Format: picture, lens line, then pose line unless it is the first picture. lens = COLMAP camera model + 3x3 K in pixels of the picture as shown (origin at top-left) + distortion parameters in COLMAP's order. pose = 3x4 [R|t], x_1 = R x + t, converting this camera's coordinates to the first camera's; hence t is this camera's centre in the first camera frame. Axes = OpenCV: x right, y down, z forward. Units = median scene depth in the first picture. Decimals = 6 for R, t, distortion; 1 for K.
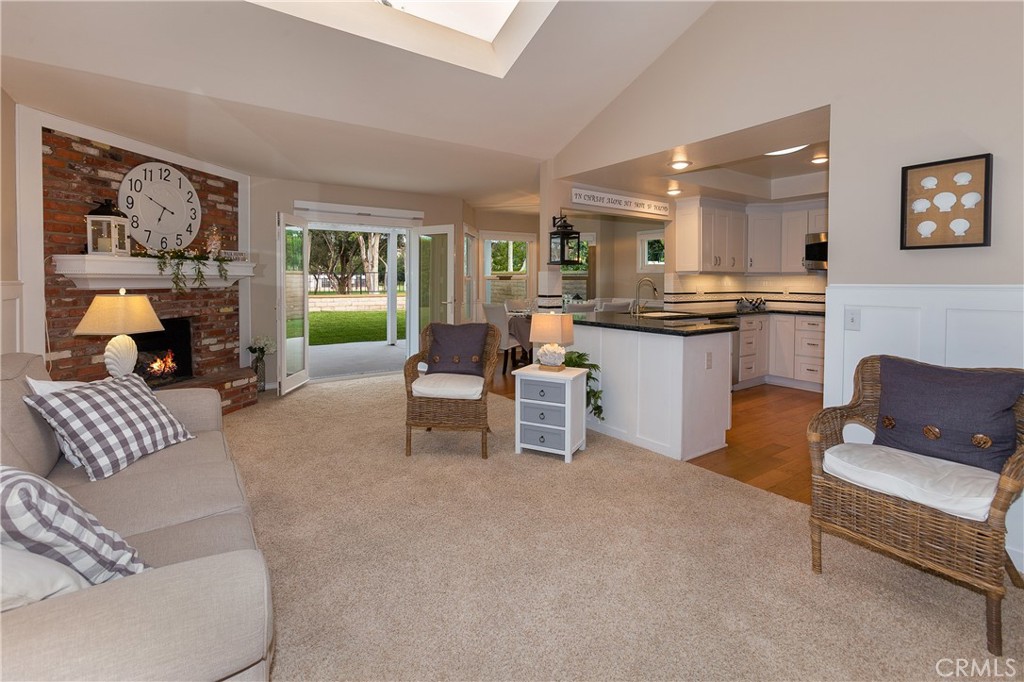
lens RADIAL K [[508.0, 0, 506.4], [0, 508.0, 296.7], [0, 0, 1]] dist [-0.035745, 0.033043]
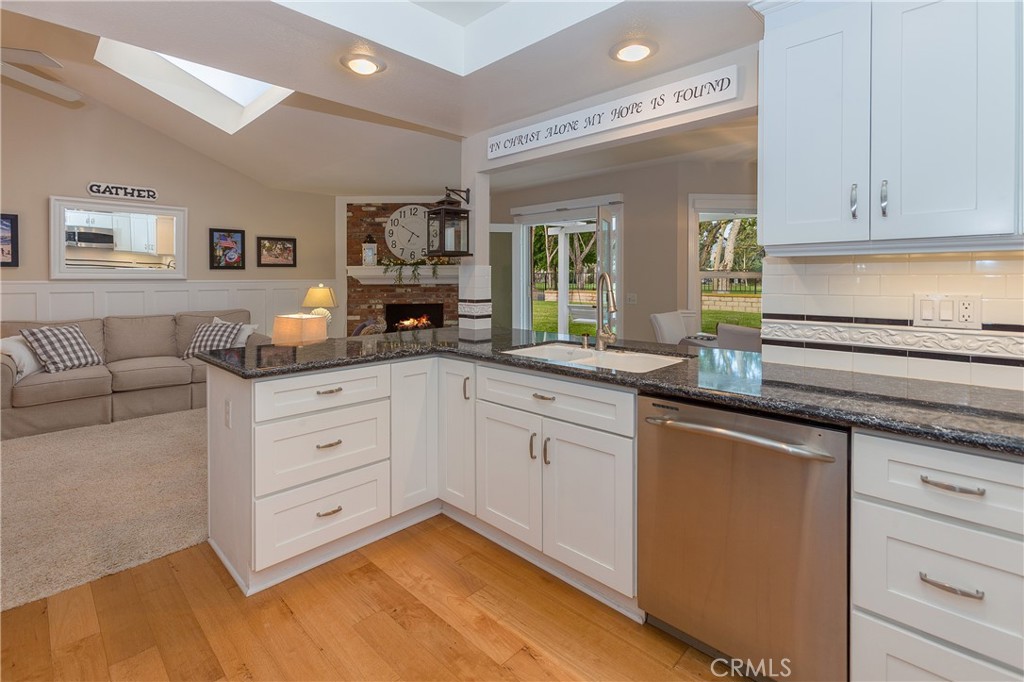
lens RADIAL K [[496.5, 0, 514.5], [0, 496.5, 280.9], [0, 0, 1]] dist [-0.005762, -0.000446]
pose [[0.137497, 0.002282, -0.990500, 0.866017], [-0.028896, 0.999581, -0.001709, -0.032128], [0.990081, 0.028857, 0.137506, 1.062075]]
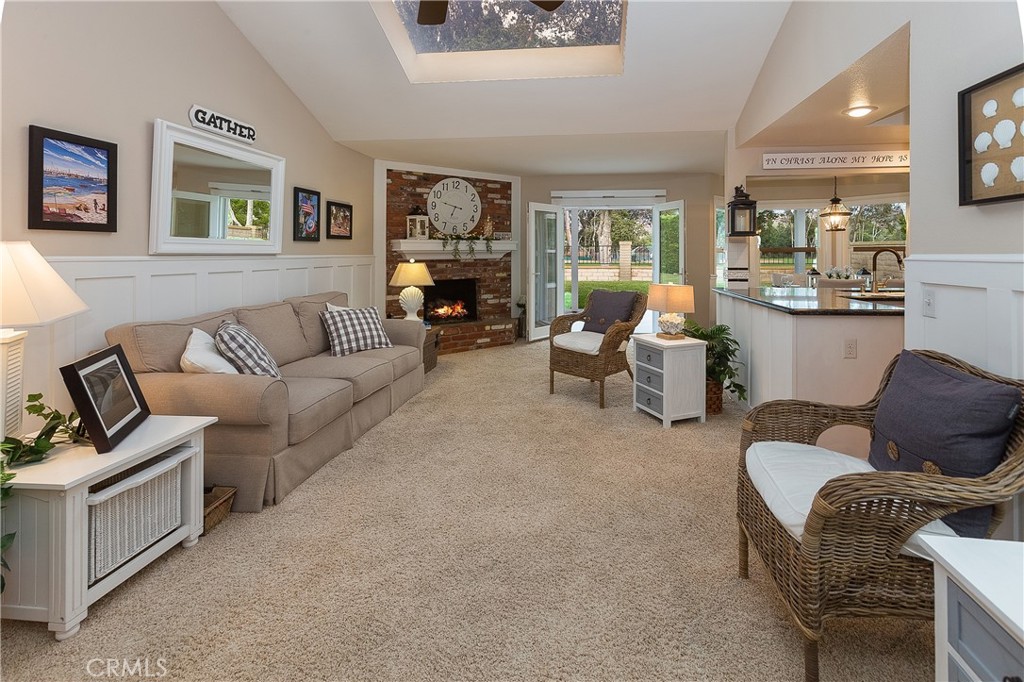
lens RADIAL K [[492.9, 0, 524.7], [0, 492.9, 246.9], [0, 0, 1]] dist [0.001462, 0.000551]
pose [[0.738303, -0.014897, -0.674304, 0.467847], [-0.015875, 0.999095, -0.039455, 0.001680], [0.674282, 0.039834, 0.737399, 0.038529]]
